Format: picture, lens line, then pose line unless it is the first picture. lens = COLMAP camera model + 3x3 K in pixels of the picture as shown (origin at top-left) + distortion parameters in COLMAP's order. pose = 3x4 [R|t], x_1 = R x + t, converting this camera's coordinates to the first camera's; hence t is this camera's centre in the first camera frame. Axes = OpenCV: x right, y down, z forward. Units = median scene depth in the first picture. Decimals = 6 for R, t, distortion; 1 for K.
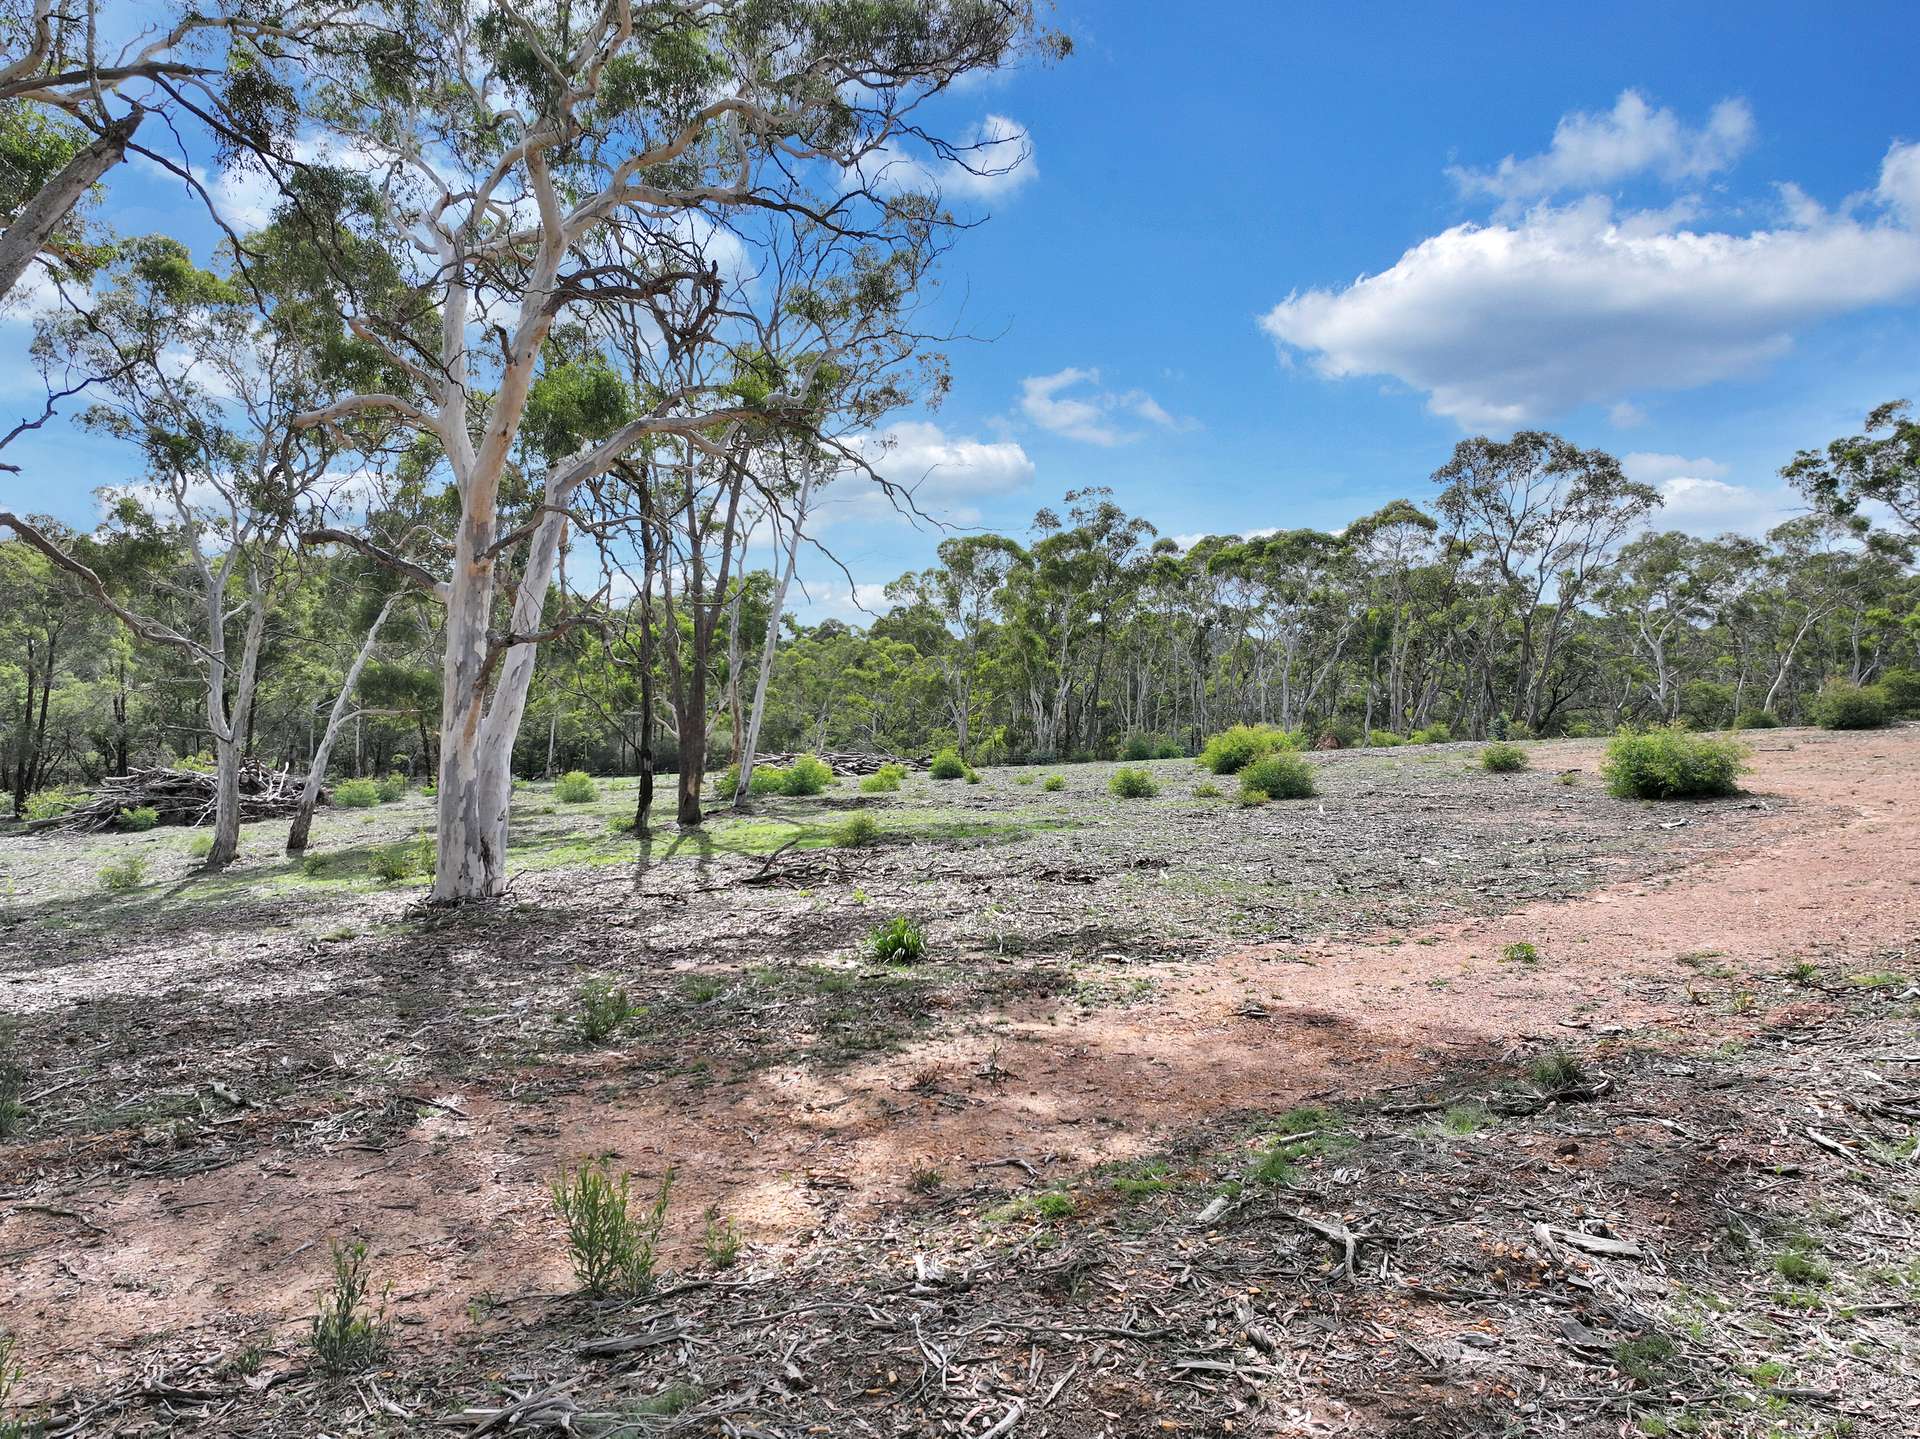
lens RADIAL K [[1192.6, 0, 958.2], [0, 1192.6, 722.2], [0, 0, 1]] dist [0.007059, 0.000694]
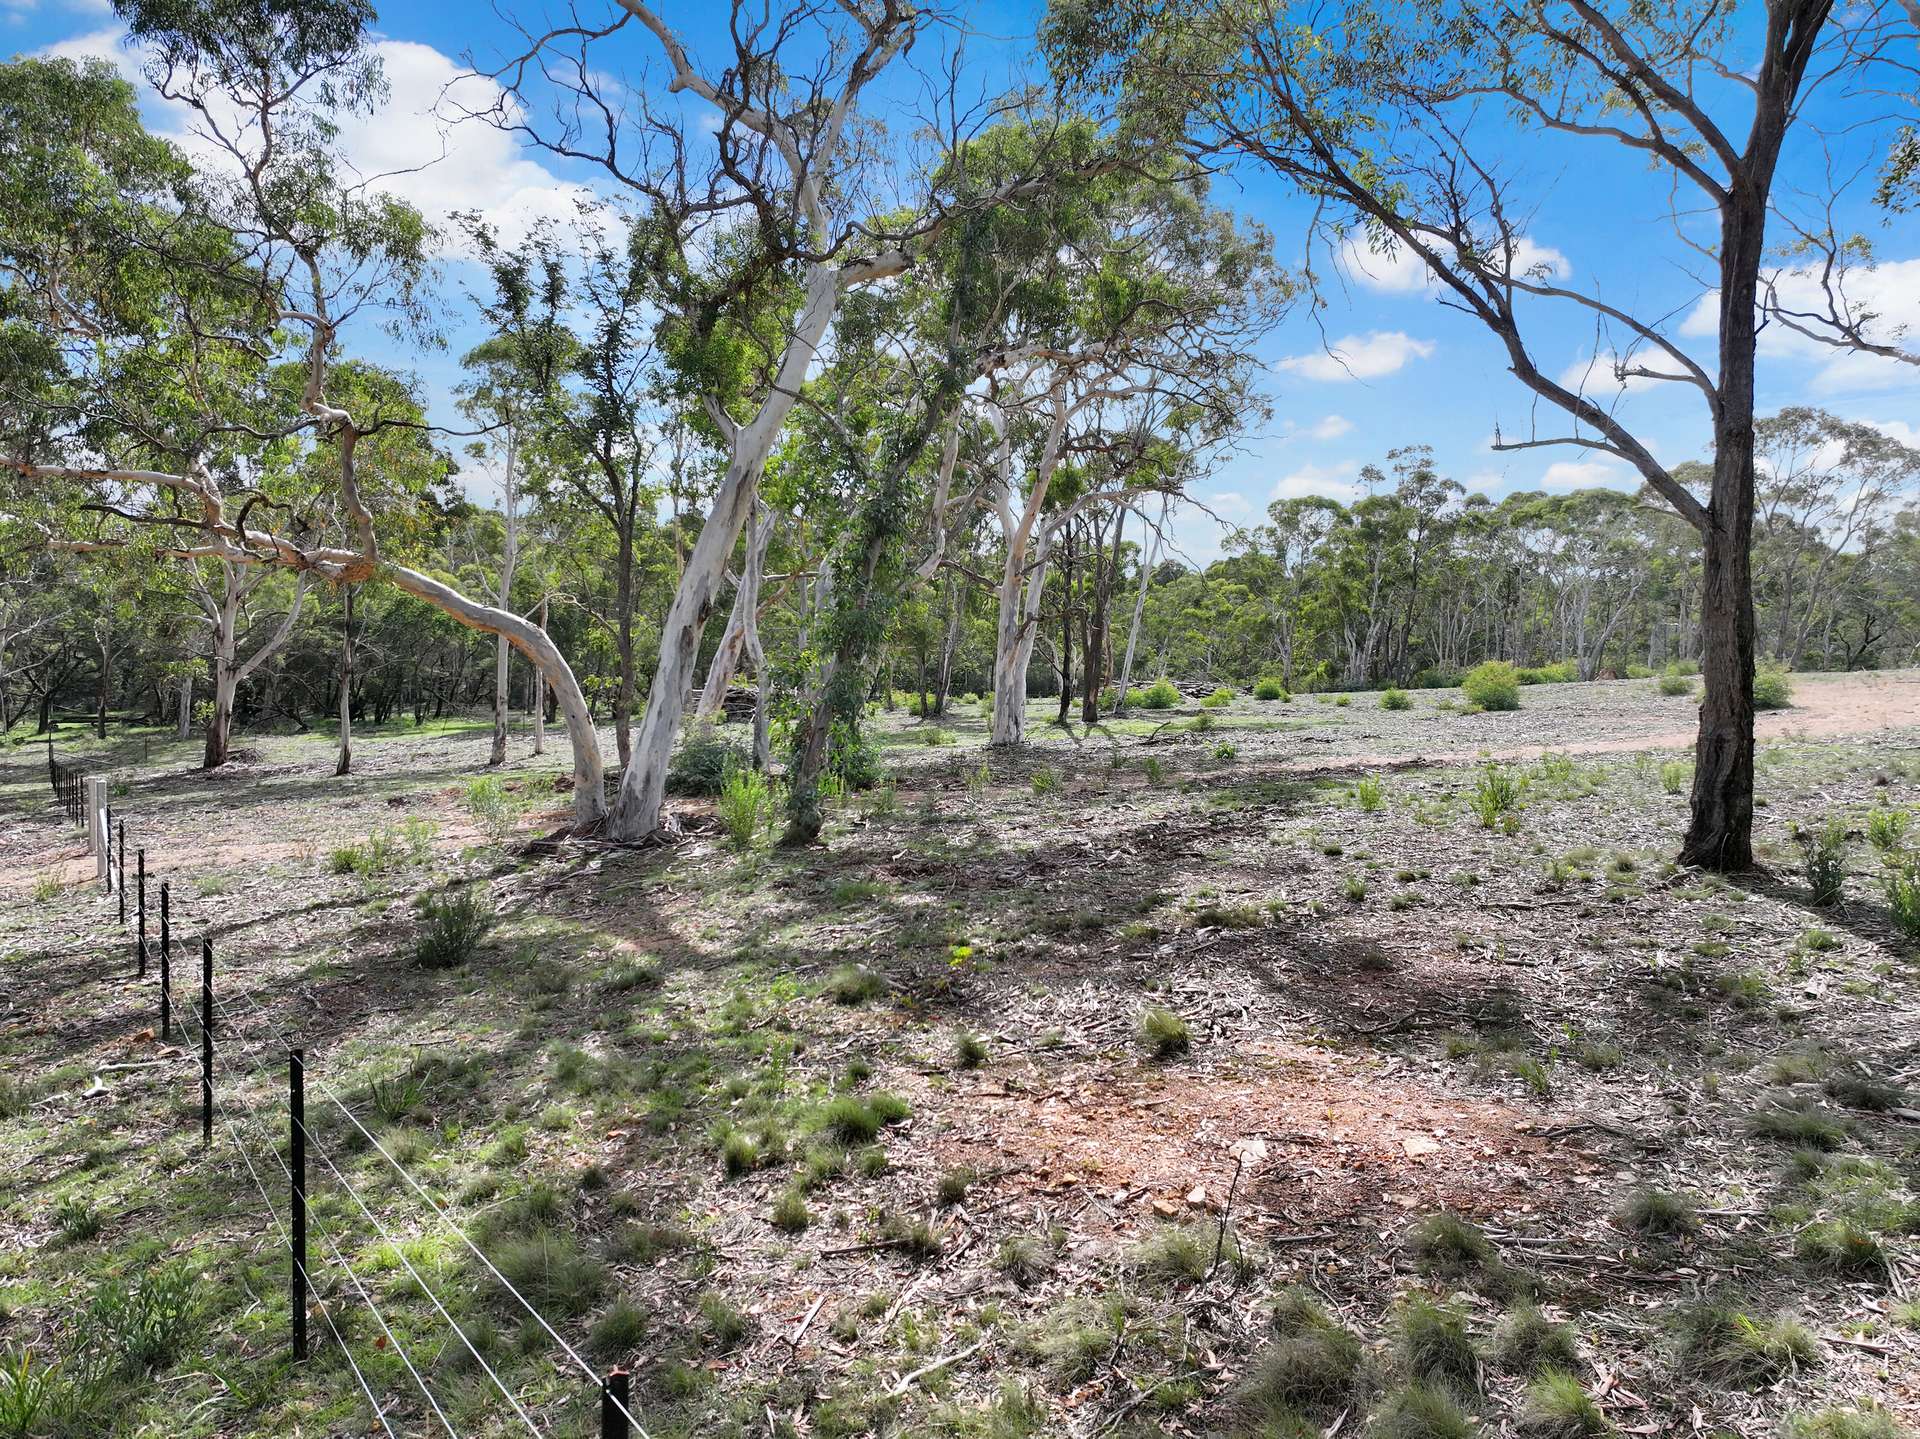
lens RADIAL K [[1192.6, 0, 953.2], [0, 1192.6, 723.7], [0, 0, 1]] dist [0.007059, 0.000694]
pose [[0.960998, 0.021170, -0.275744, 0.014276], [-0.005075, 0.998248, 0.058954, -0.001207], [0.276509, -0.055255, 0.959422, -0.240358]]
